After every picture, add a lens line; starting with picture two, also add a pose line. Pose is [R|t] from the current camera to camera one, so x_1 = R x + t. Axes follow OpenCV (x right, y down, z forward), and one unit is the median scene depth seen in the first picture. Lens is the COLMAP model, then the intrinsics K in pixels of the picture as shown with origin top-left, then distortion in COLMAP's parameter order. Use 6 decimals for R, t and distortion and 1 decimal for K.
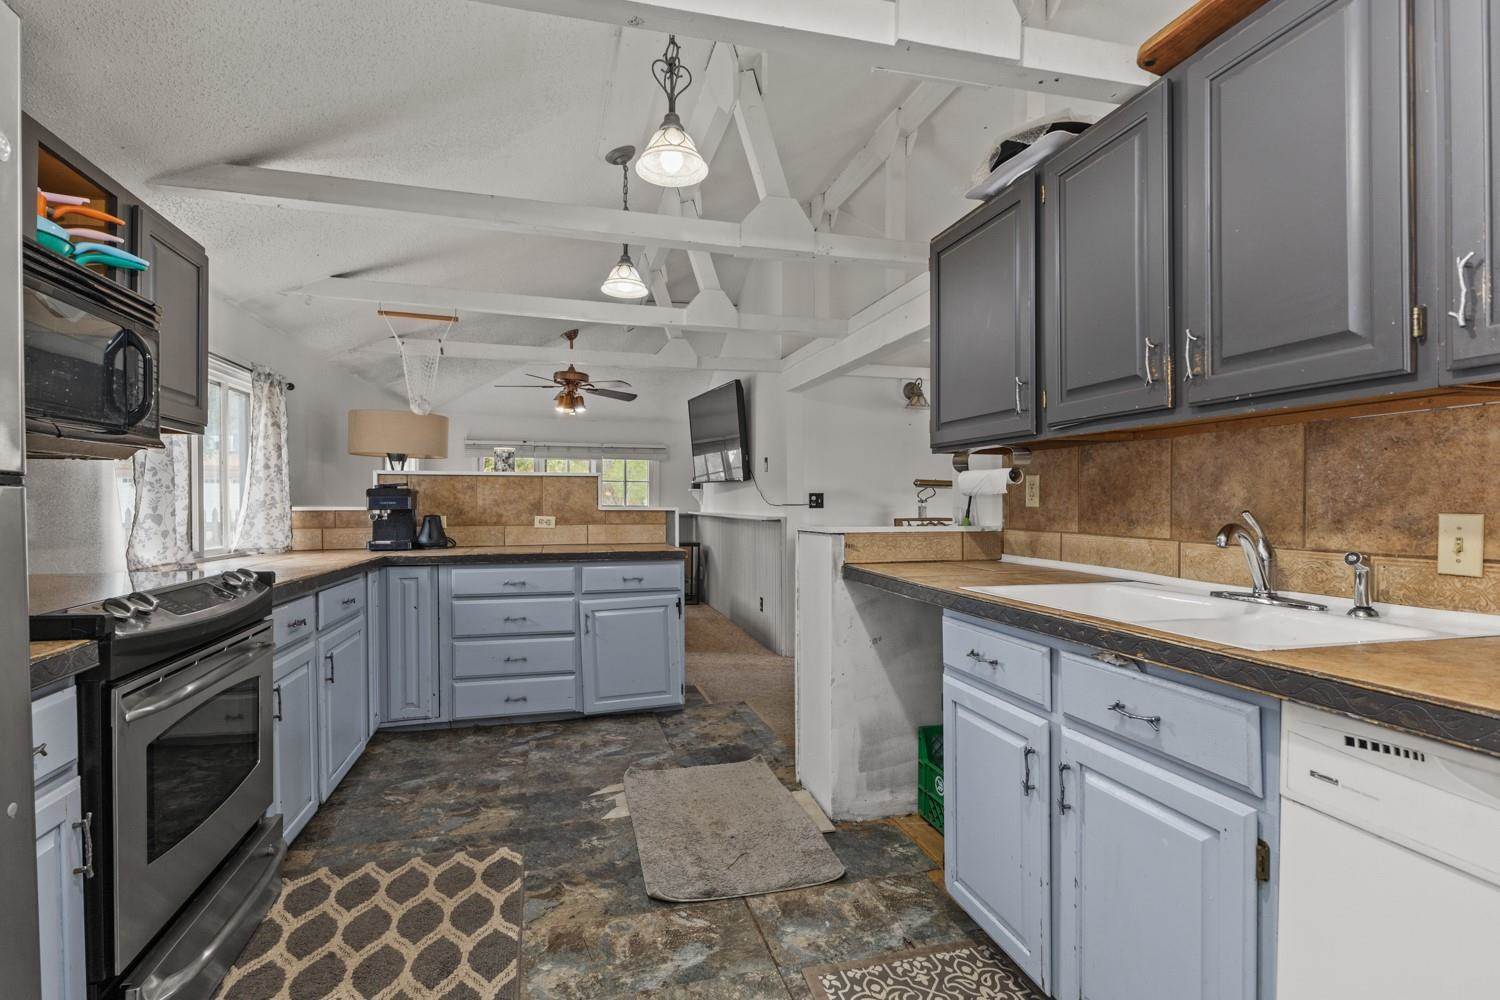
lens RADIAL K [[718.7, 0, 749.8], [0, 718.7, 504.2], [0, 0, 1]] dist [0.004156, 0.001283]
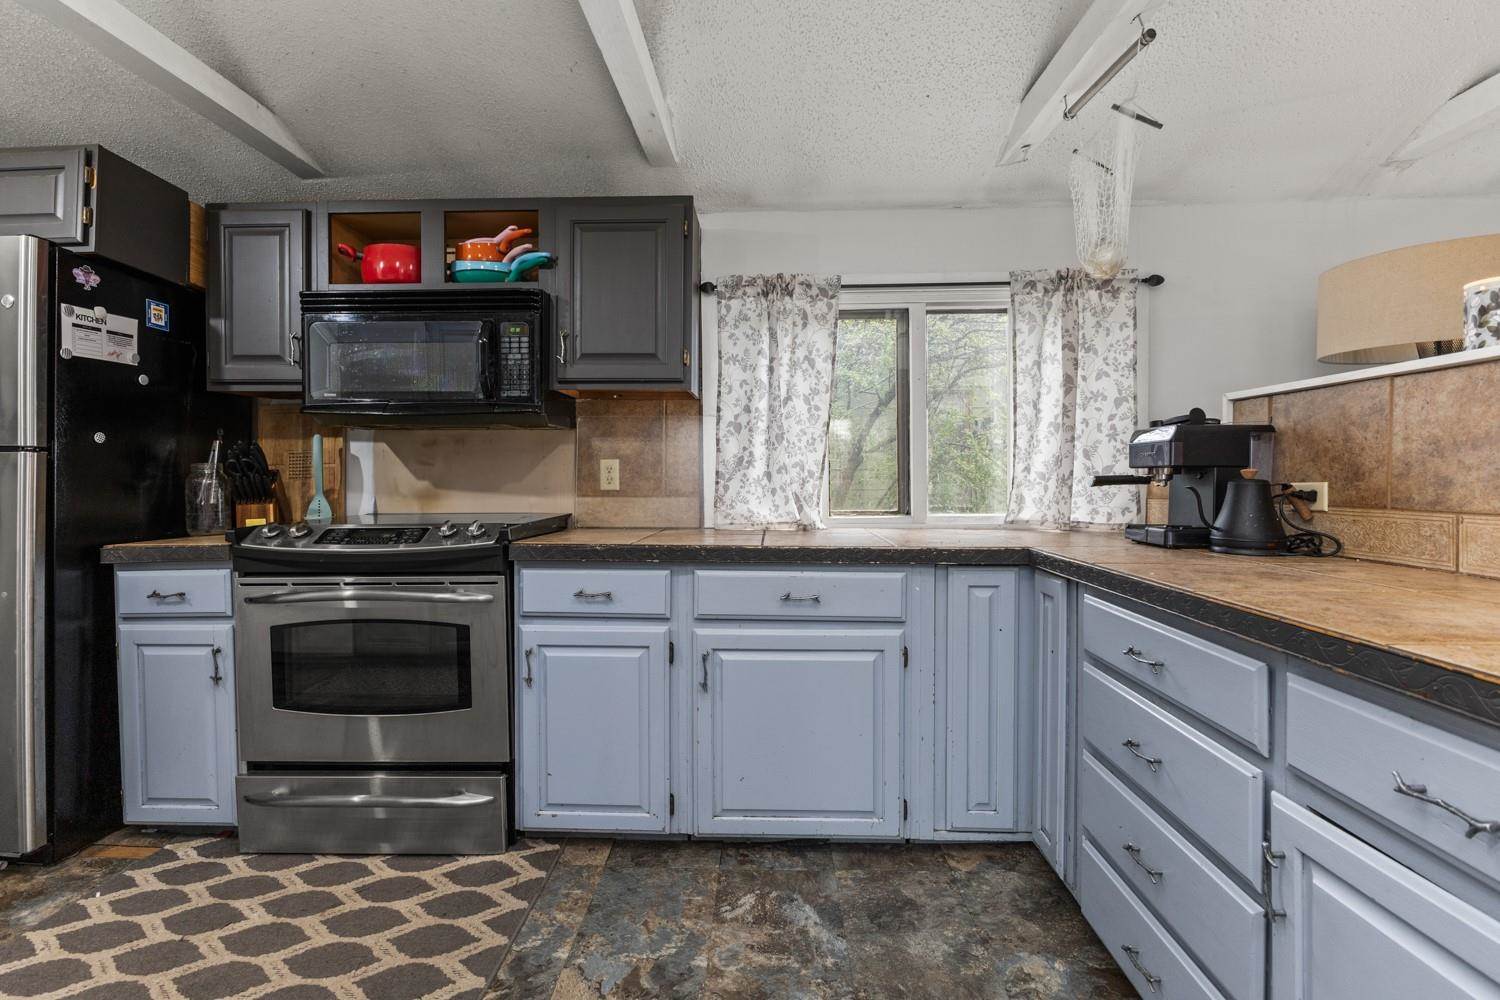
lens RADIAL K [[688.8, 0, 752.3], [0, 688.8, 486.4], [0, 0, 1]] dist [-0.004070, -0.000184]
pose [[-0.298523, 0.017499, -0.954242, 0.097461], [0.002429, 0.999843, 0.017575, 0.016320], [0.954399, 0.002928, -0.298518, 1.190790]]
